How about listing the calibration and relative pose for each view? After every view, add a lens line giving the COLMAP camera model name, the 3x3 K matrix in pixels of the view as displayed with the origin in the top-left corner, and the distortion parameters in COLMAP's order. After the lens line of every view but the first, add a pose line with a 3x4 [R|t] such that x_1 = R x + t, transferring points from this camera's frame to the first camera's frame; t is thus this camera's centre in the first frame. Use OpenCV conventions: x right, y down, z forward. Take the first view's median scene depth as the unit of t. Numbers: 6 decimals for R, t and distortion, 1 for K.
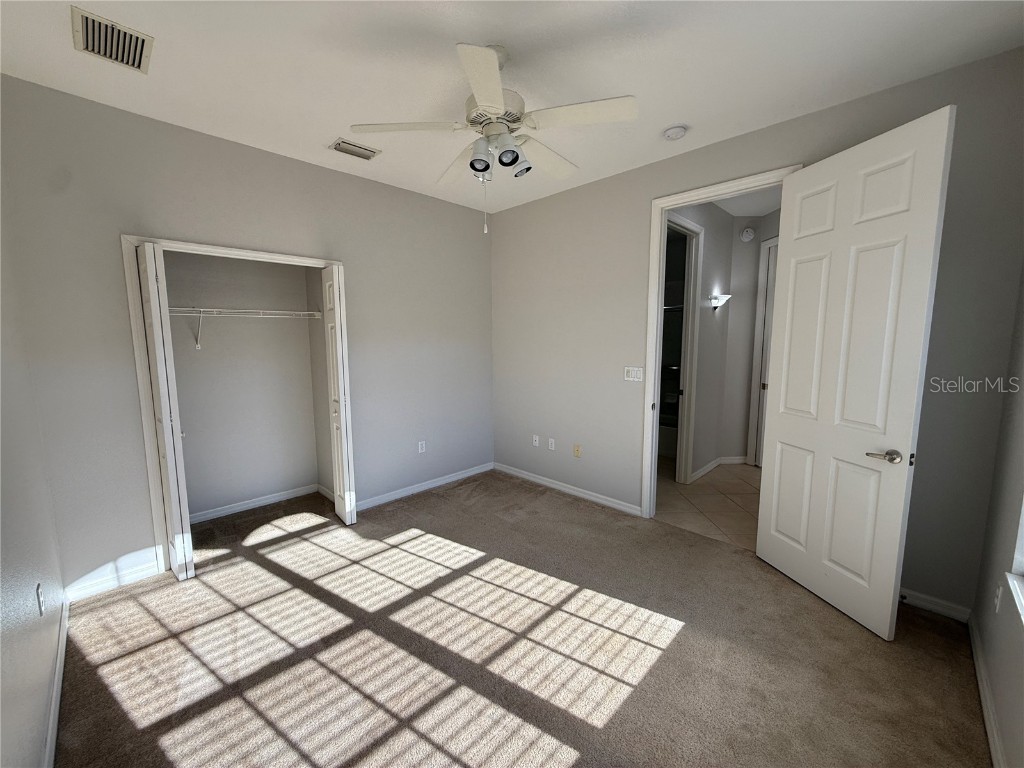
lens RADIAL K [[407.9, 0, 510.6], [0, 407.9, 384.4], [0, 0, 1]] dist [-0.000447, 0.000319]
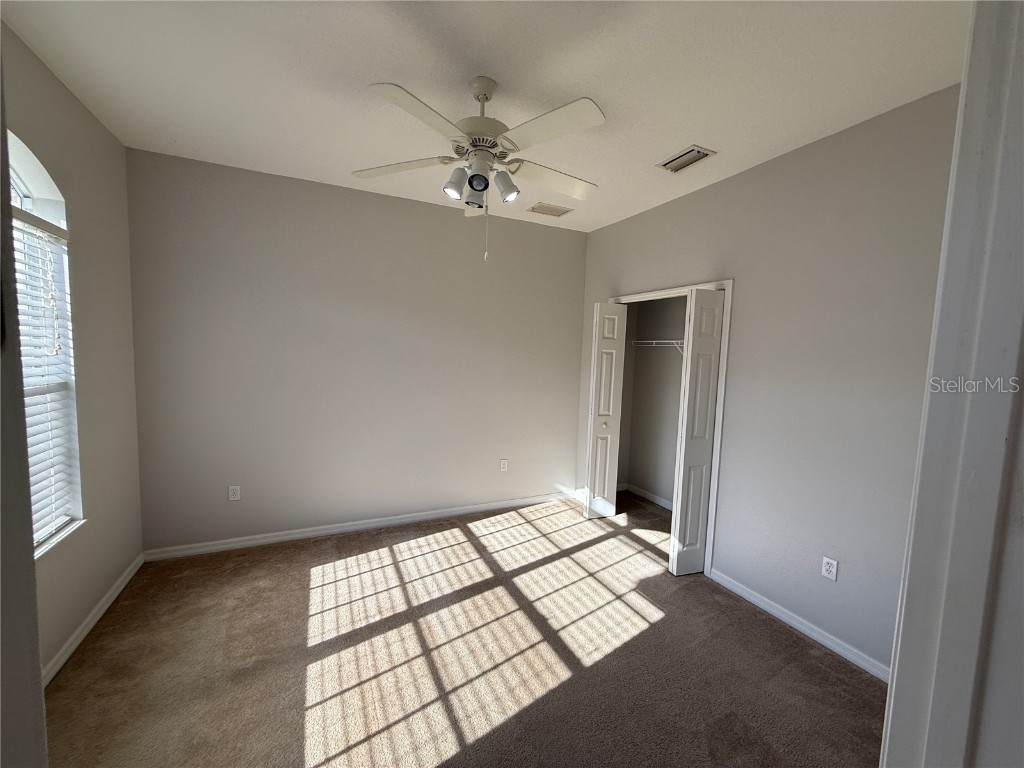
lens RADIAL K [[407.9, 0, 510.6], [0, 407.9, 384.4], [0, 0, 1]] dist [-0.000447, 0.000319]
pose [[-0.340461, 0.070157, -0.937638, 0.741308], [-0.142735, 0.981799, 0.125289, -0.173752], [0.929362, 0.176490, -0.324250, 1.204631]]
